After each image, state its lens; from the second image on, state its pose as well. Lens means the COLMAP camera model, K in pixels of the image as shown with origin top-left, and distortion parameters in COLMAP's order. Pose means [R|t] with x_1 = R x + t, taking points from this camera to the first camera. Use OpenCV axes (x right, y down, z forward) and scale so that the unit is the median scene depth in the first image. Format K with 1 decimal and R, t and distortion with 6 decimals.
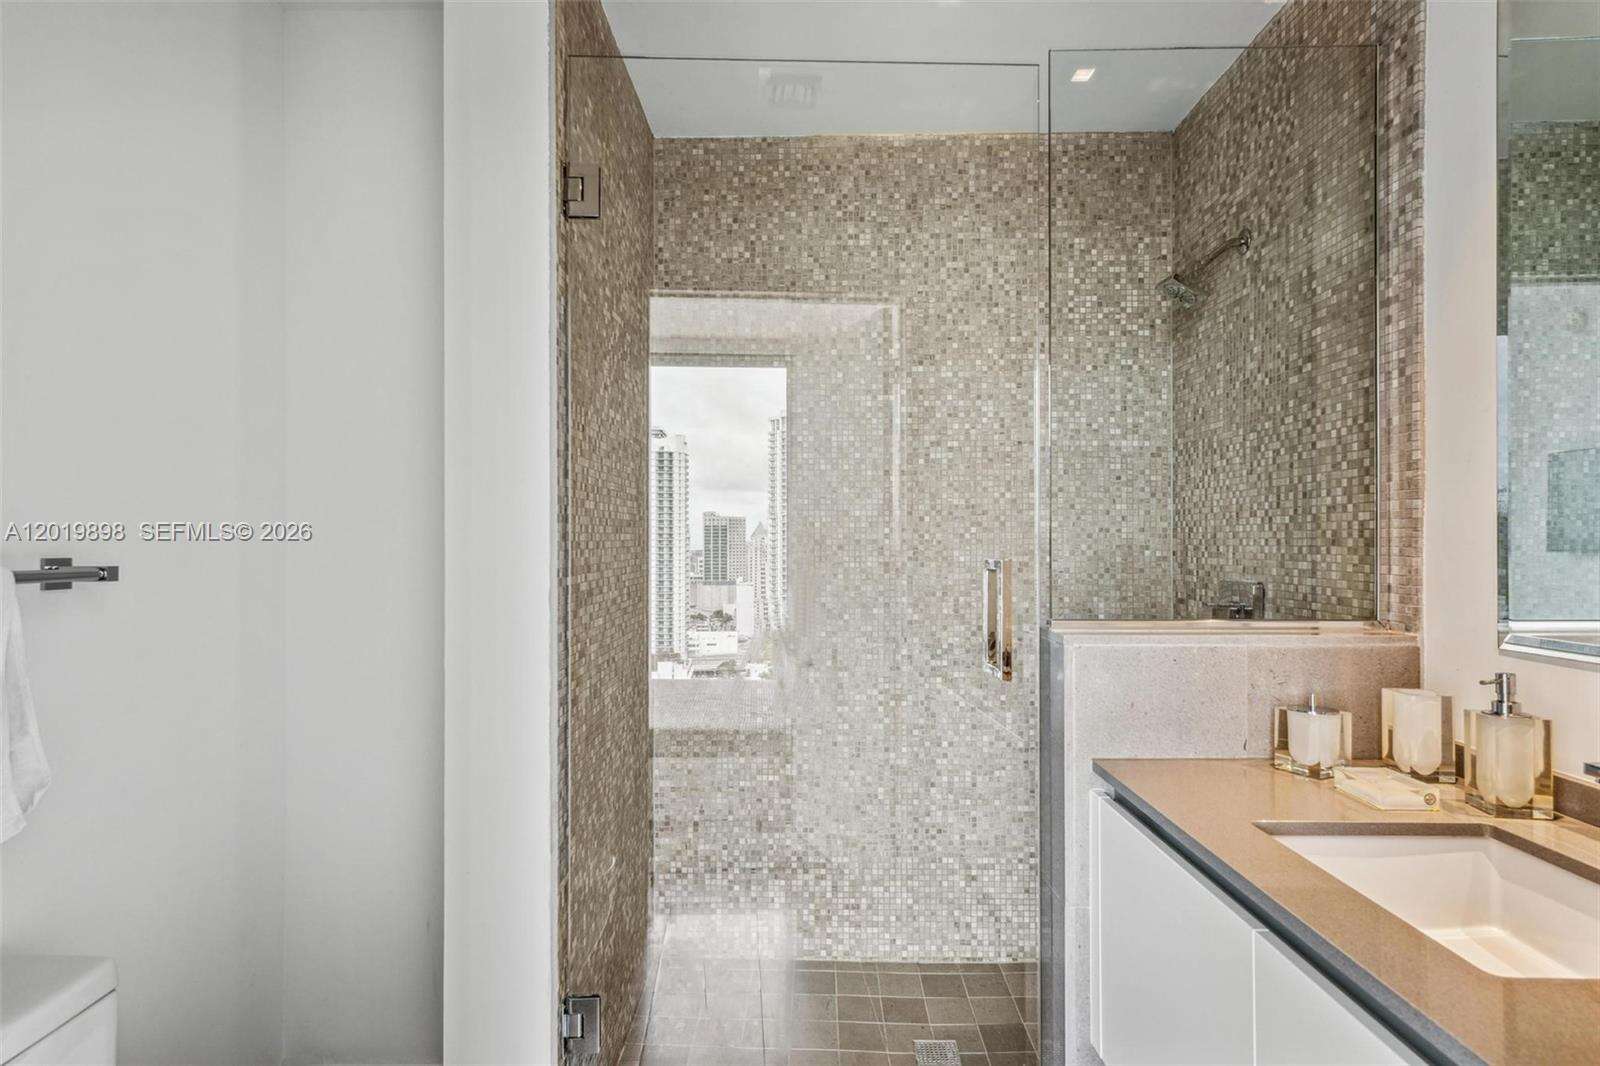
lens RADIAL K [[870.9, 0, 799.3], [0, 870.9, 536.3], [0, 0, 1]] dist [-0.000327, 0.027681]
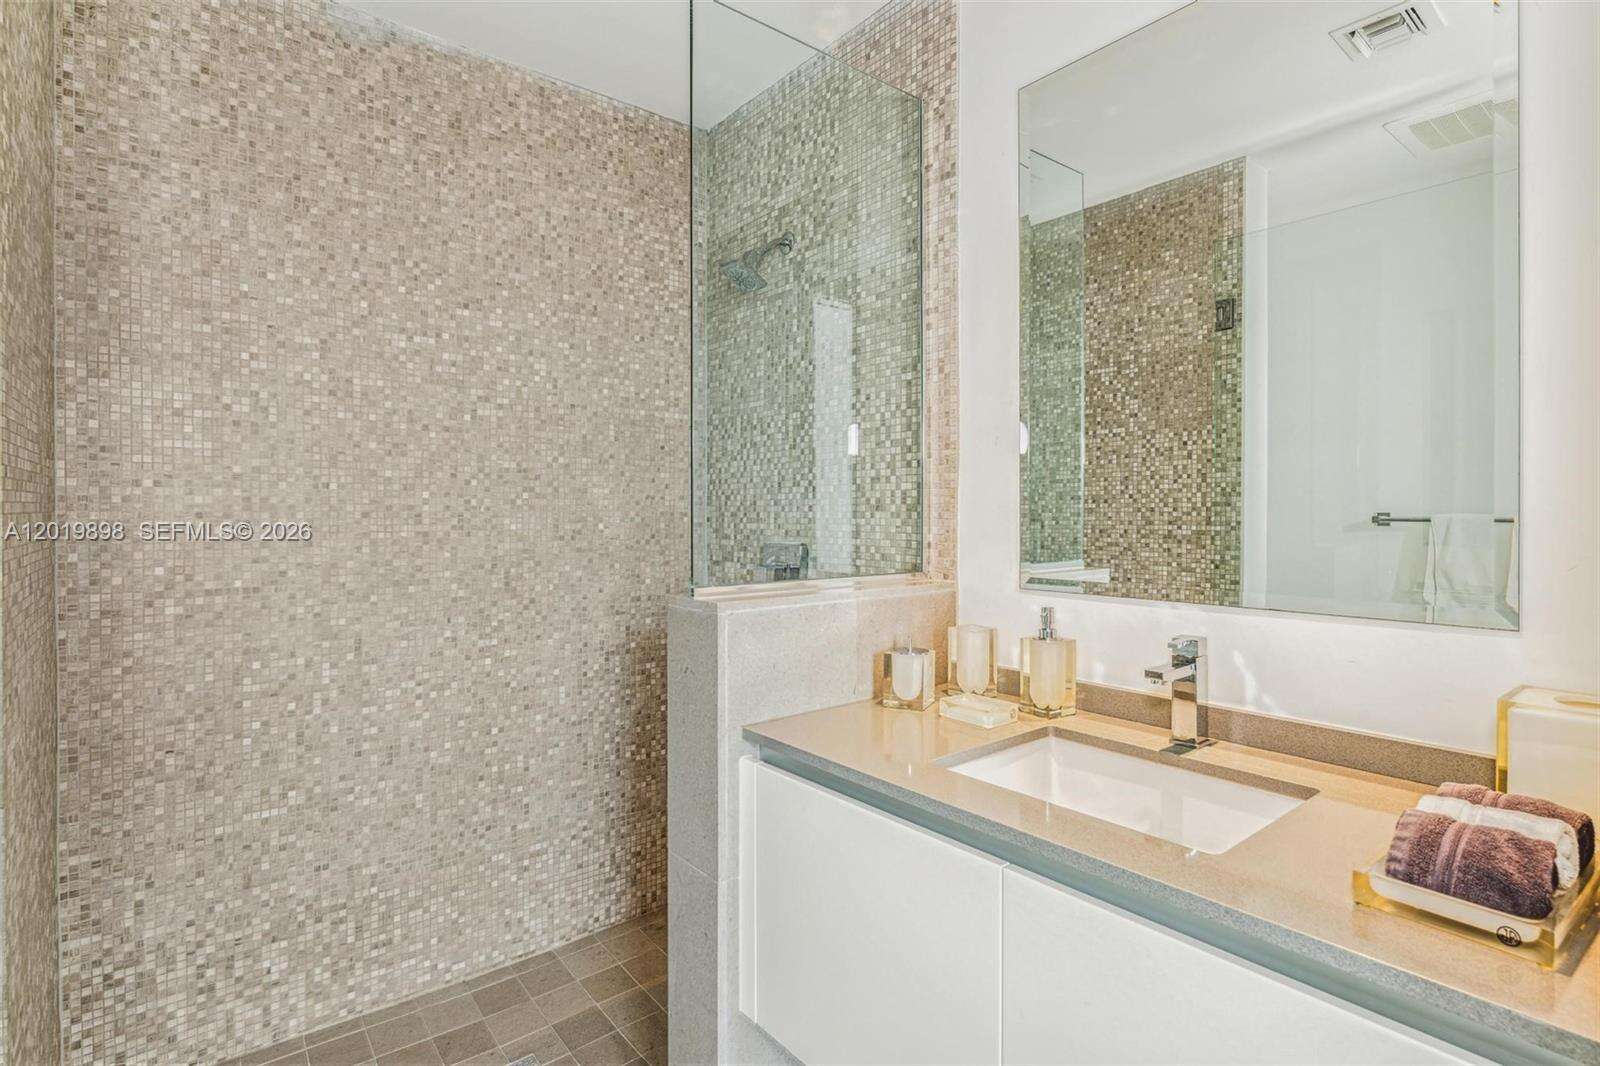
lens RADIAL K [[790.9, 0, 796.3], [0, 790.9, 516.4], [0, 0, 1]] dist [-0.000661, 0.000244]
pose [[0.775732, -0.002710, 0.631057, -0.108515], [-0.003689, 0.999954, 0.008828, 0.006369], [-0.631052, -0.009176, 0.775686, 0.164106]]
